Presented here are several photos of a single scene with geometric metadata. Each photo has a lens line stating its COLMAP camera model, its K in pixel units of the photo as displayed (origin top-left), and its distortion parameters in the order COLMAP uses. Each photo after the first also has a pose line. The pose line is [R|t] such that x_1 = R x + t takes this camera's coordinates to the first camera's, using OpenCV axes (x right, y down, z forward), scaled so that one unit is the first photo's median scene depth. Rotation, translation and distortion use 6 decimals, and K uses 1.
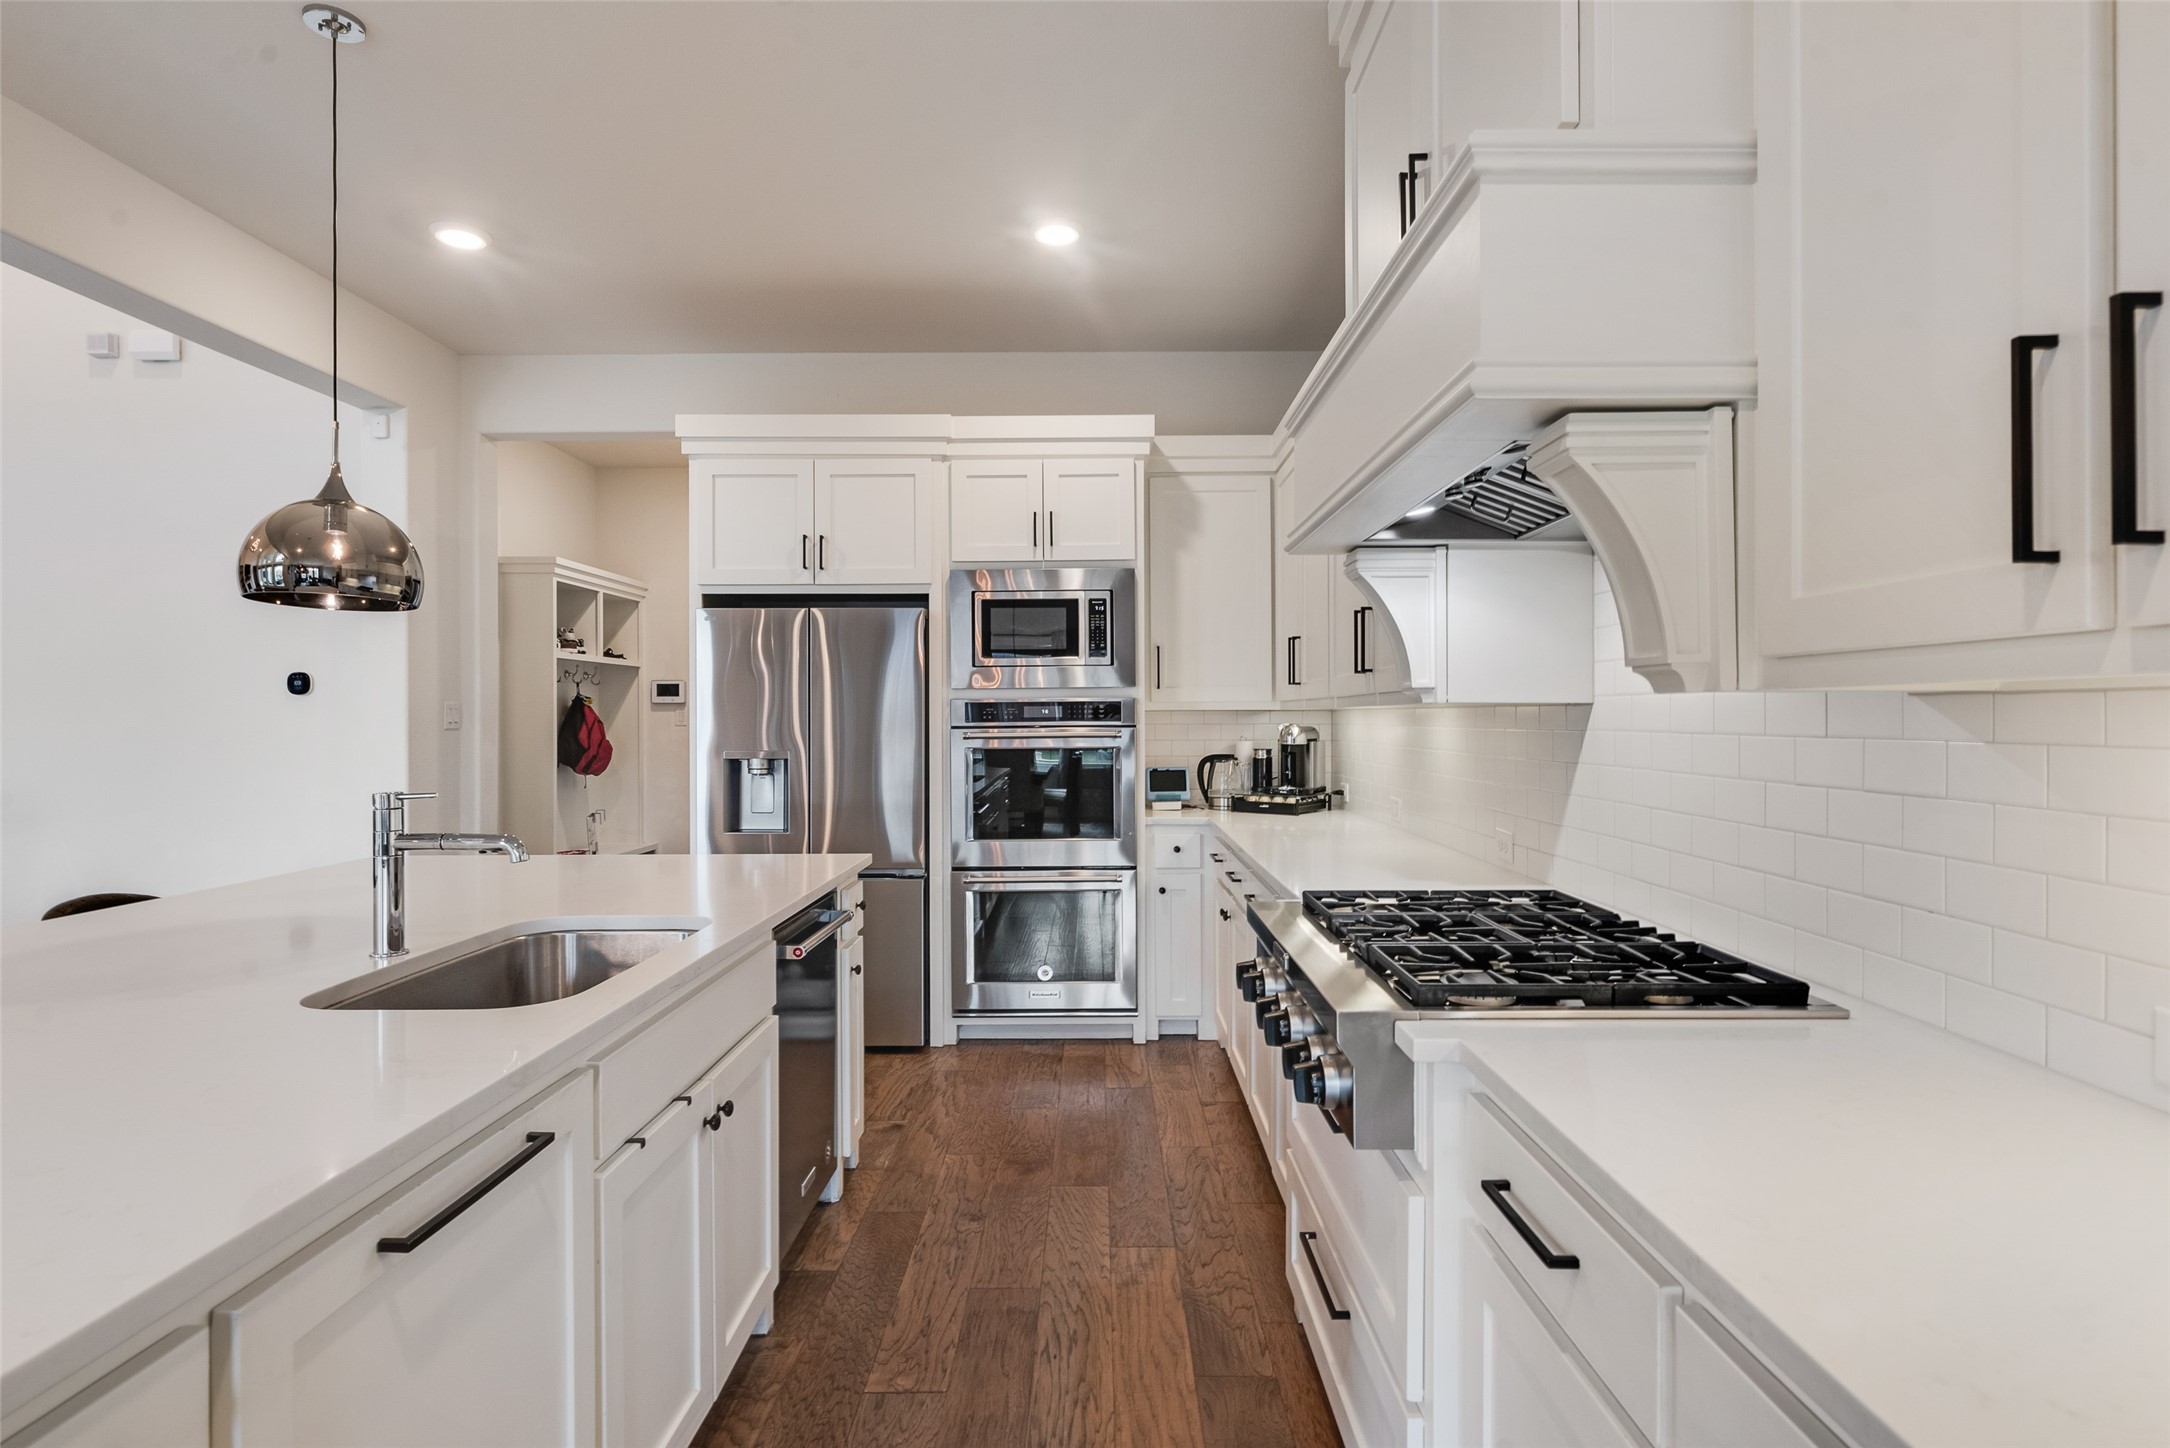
lens RADIAL K [[1099.8, 0, 1097.1], [0, 1099.8, 716.8], [0, 0, 1]] dist [-0.000203, 0.000766]
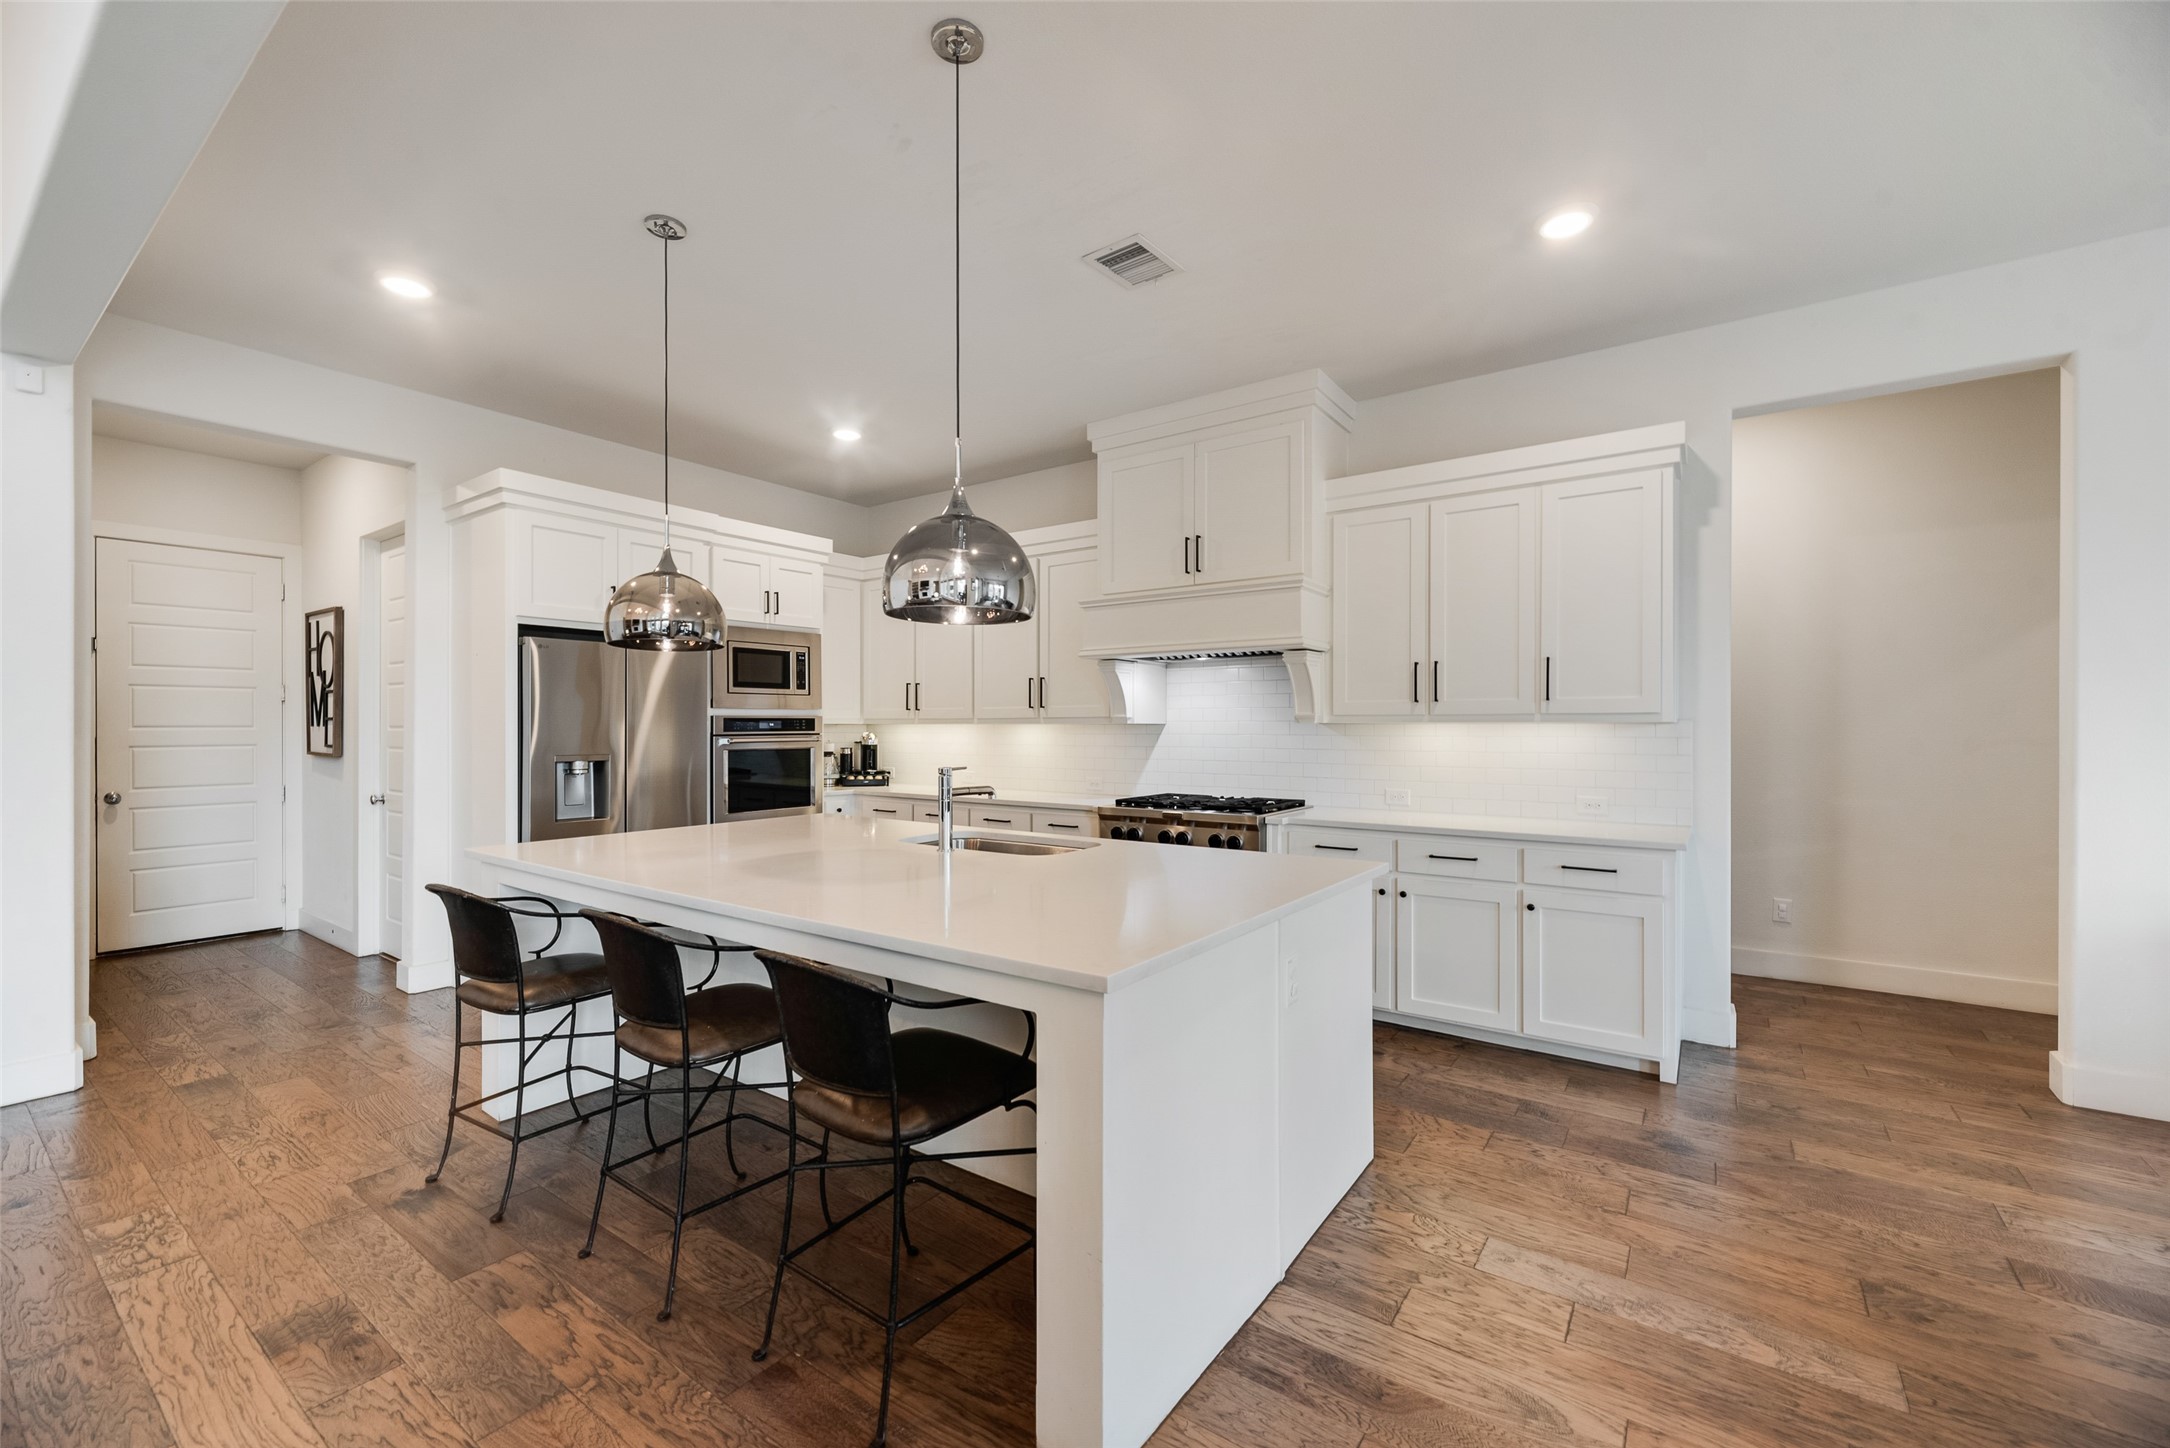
lens RADIAL K [[887.6, 0, 1080.1], [0, 887.6, 738.1], [0, 0, 1]] dist [0.000899, -0.000722]
pose [[0.580582, -0.007086, 0.814171, -0.937173], [-0.002836, 0.999938, 0.010725, -0.000534], [-0.814197, -0.008536, 0.580526, -0.055915]]
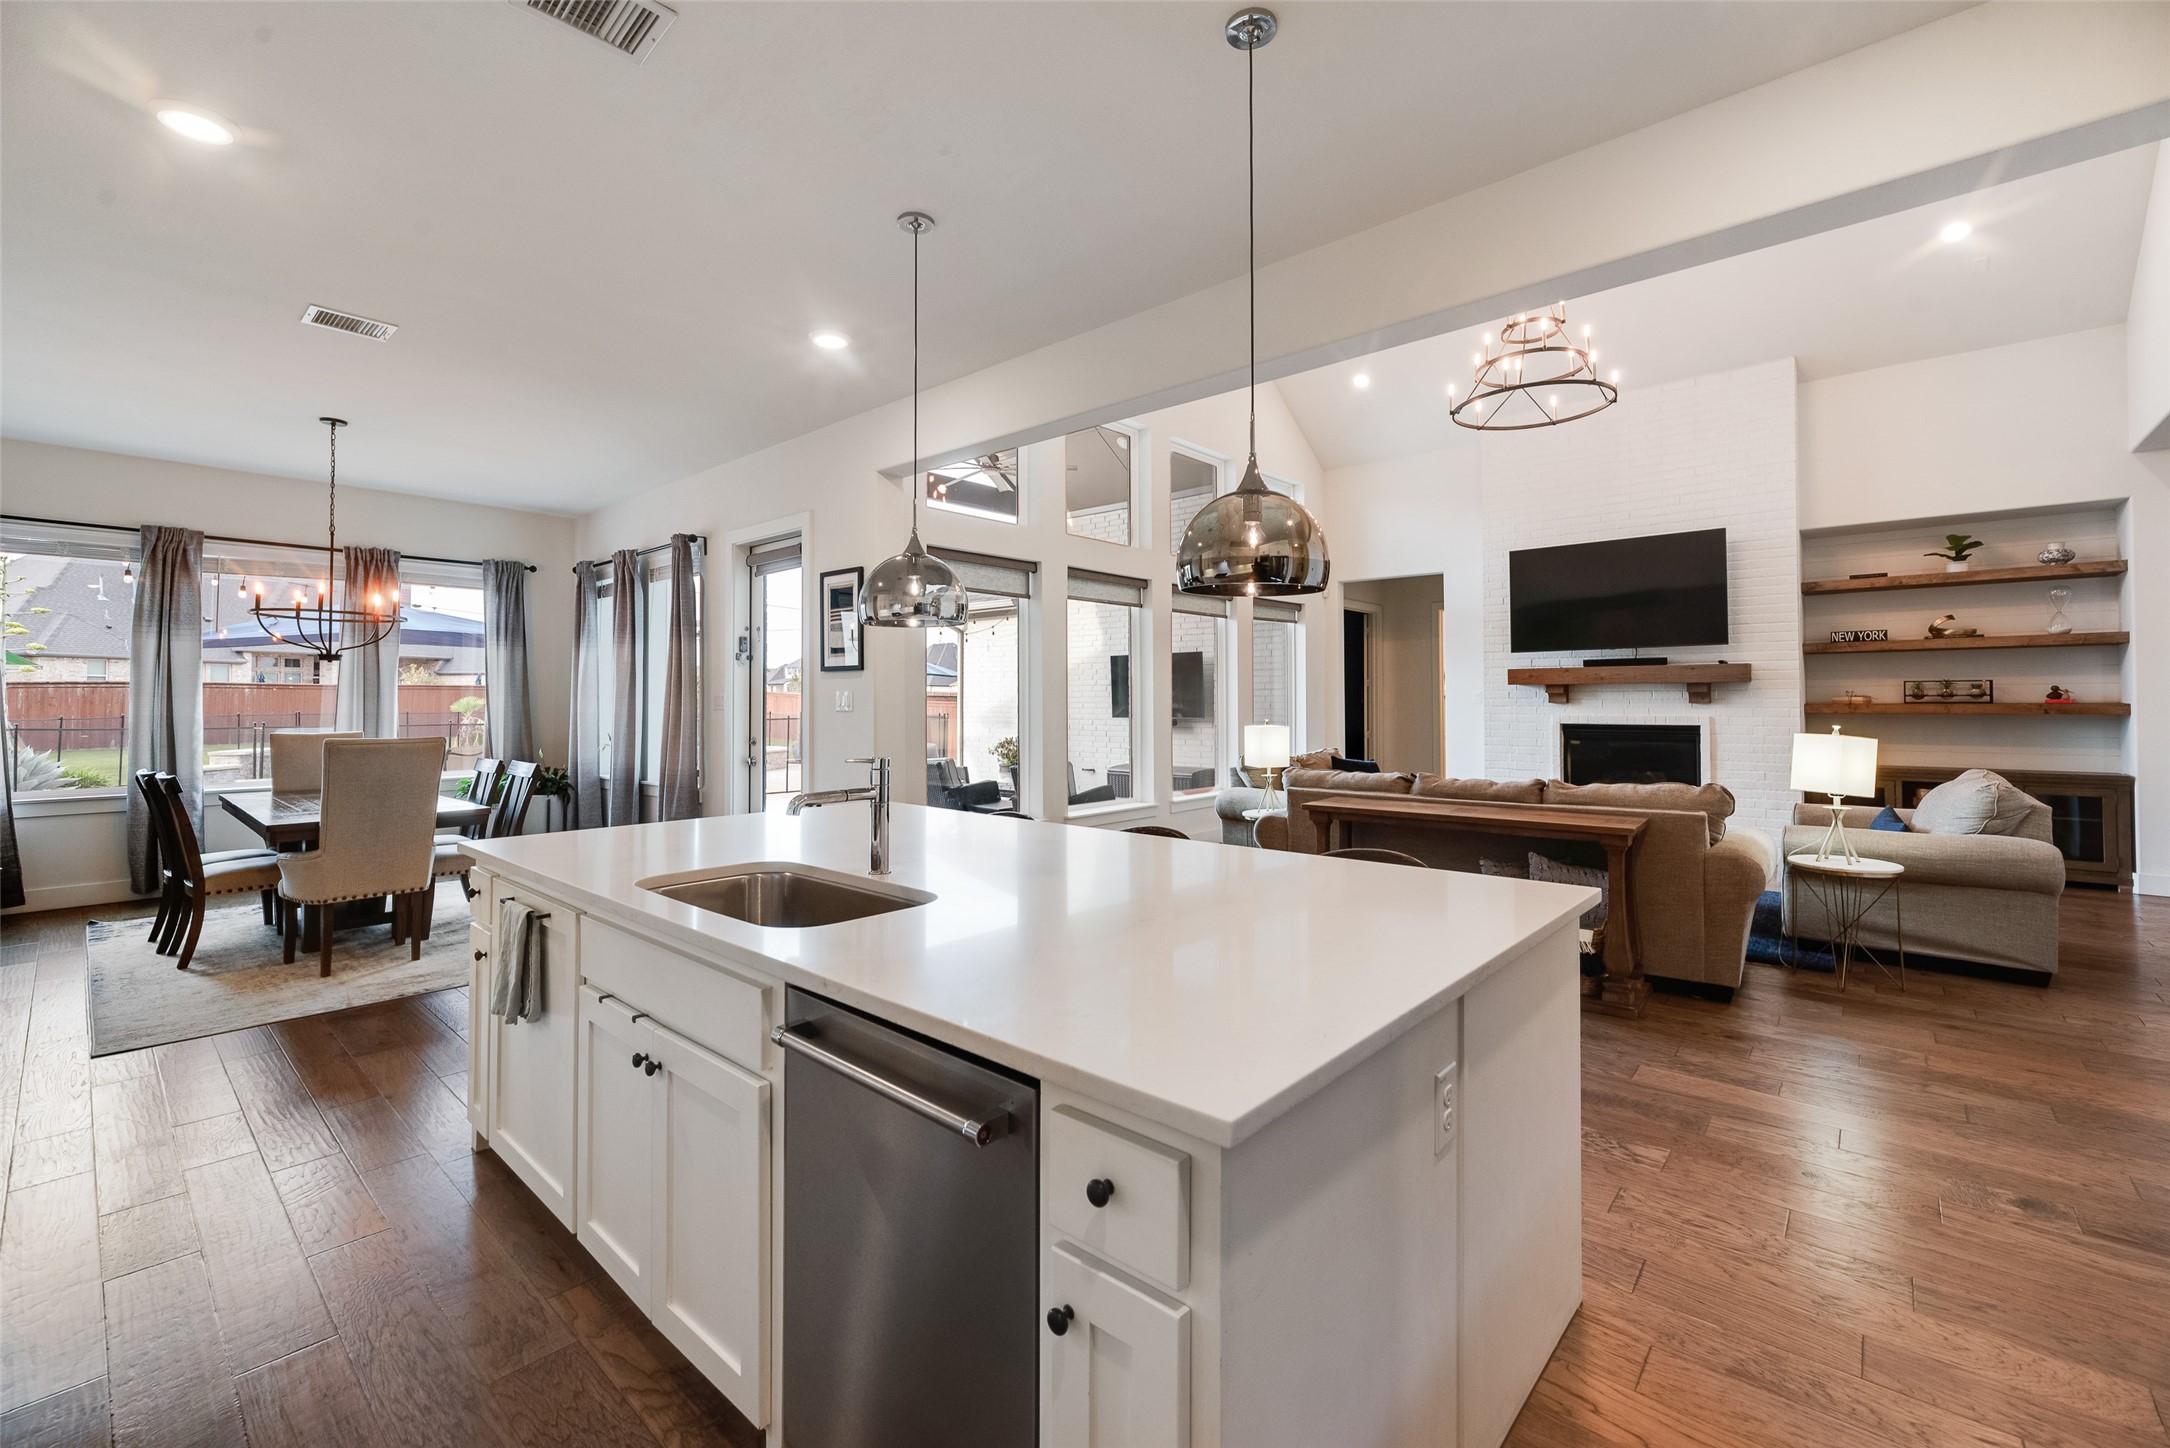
lens RADIAL K [[887.6, 0, 1074.7], [0, 887.6, 690.4], [0, 0, 1]] dist [0.000899, -0.000722]
pose [[-0.661361, -0.004298, -0.750055, 0.023997], [0.005199, 0.999933, -0.010314, -0.002462], [0.750049, -0.010721, -0.661295, 1.020072]]
